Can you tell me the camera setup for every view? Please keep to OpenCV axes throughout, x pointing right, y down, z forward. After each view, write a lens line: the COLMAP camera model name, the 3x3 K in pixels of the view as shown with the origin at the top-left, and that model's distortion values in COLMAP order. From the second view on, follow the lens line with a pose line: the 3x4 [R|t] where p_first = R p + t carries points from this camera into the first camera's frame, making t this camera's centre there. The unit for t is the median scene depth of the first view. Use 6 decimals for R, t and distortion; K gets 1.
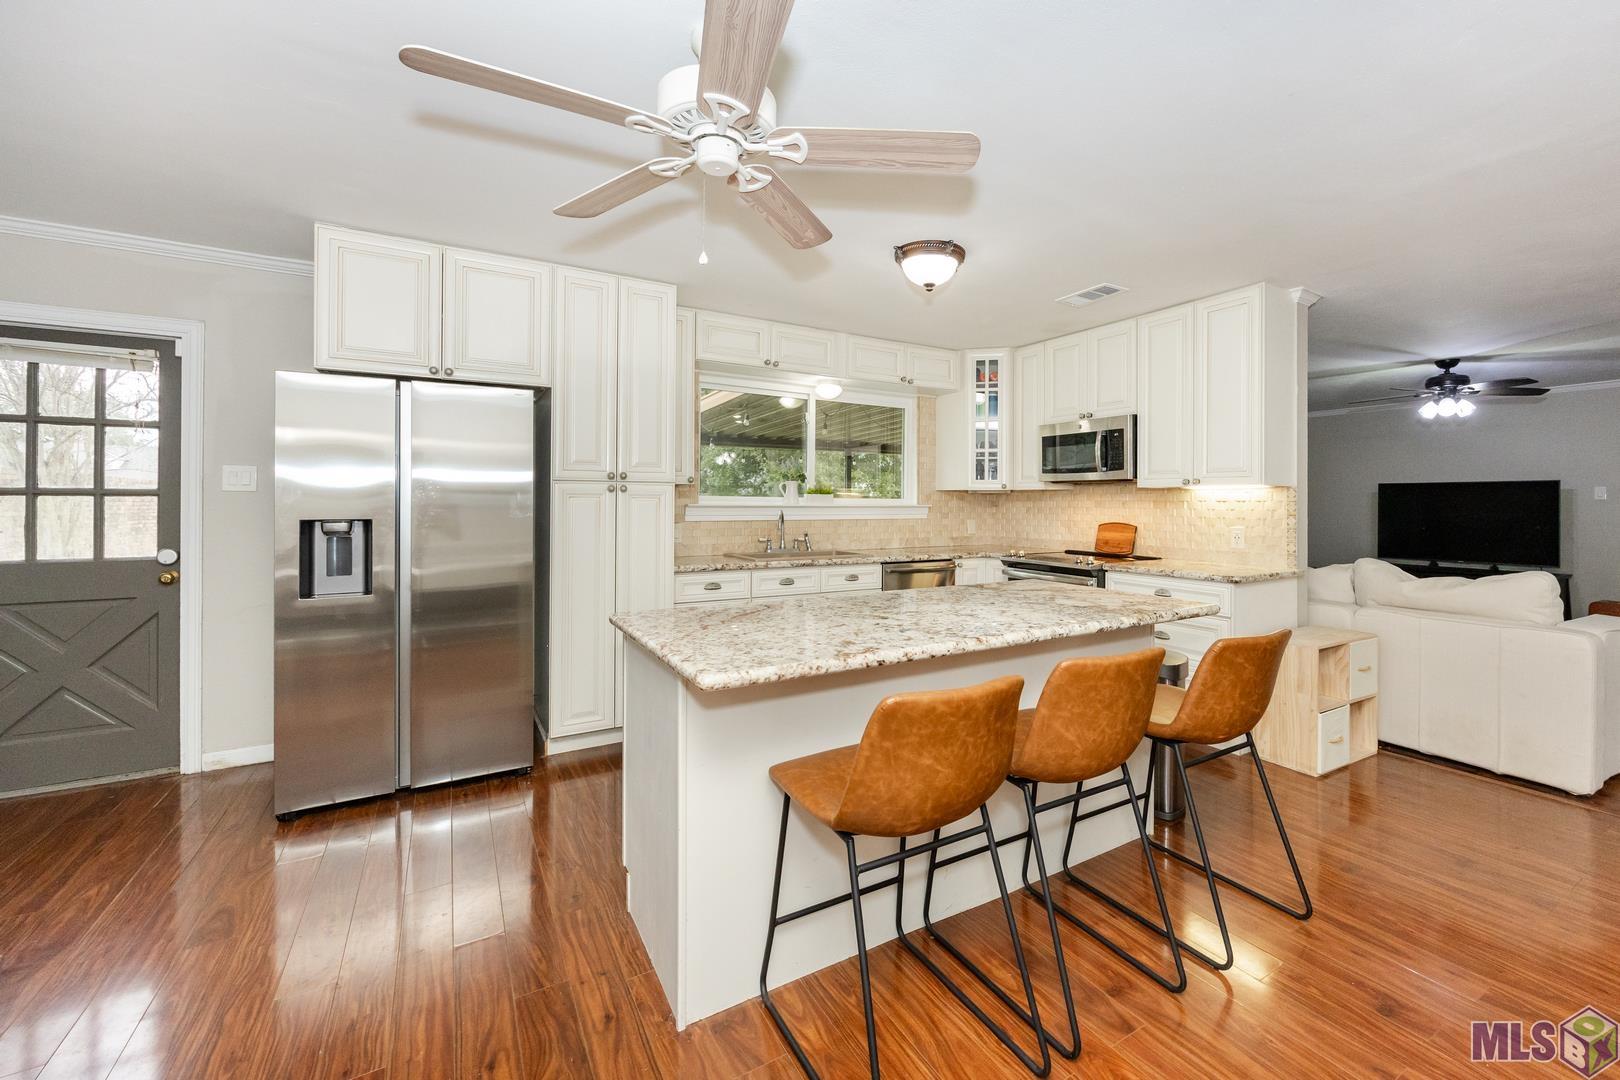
lens RADIAL K [[668.9, 0, 856.3], [0, 668.9, 490.9], [0, 0, 1]] dist [-0.006434, 0.000617]
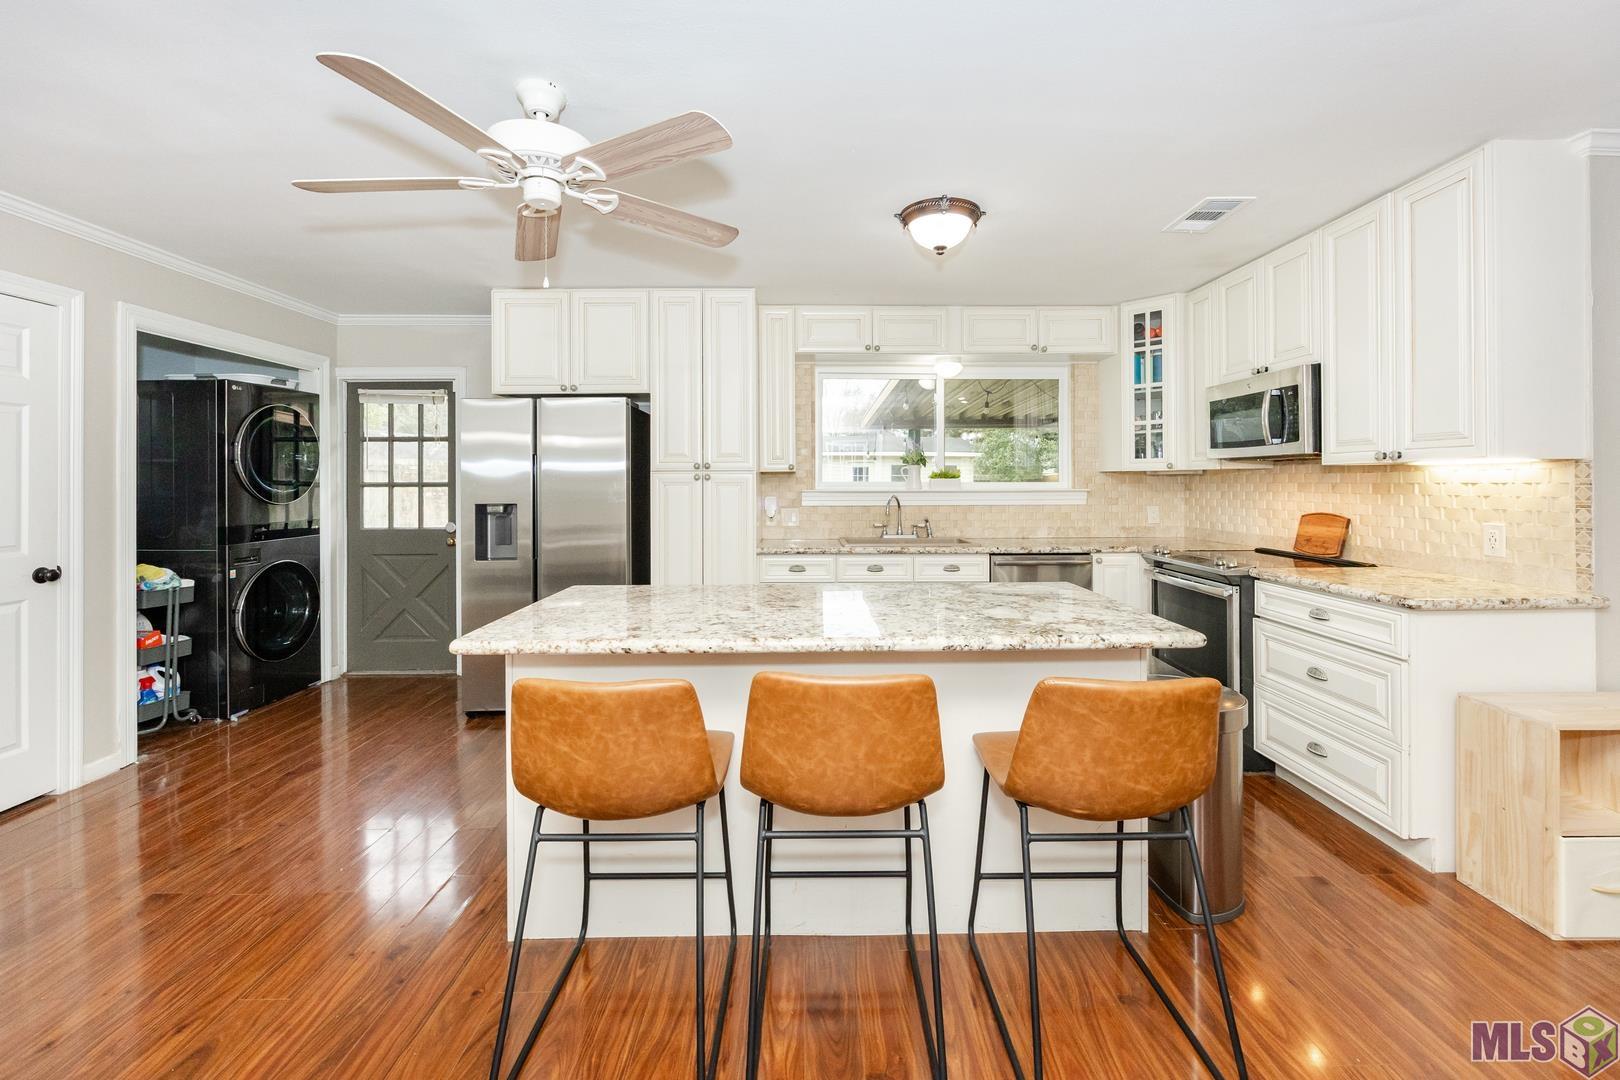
lens RADIAL K [[668.9, 0, 808.7], [0, 668.9, 472.6], [0, 0, 1]] dist [-0.006434, 0.000617]
pose [[0.858428, -0.016319, -0.512674, 0.327402], [0.016809, 0.999852, -0.003681, -0.003641], [0.512658, -0.005457, 0.858576, 0.105020]]
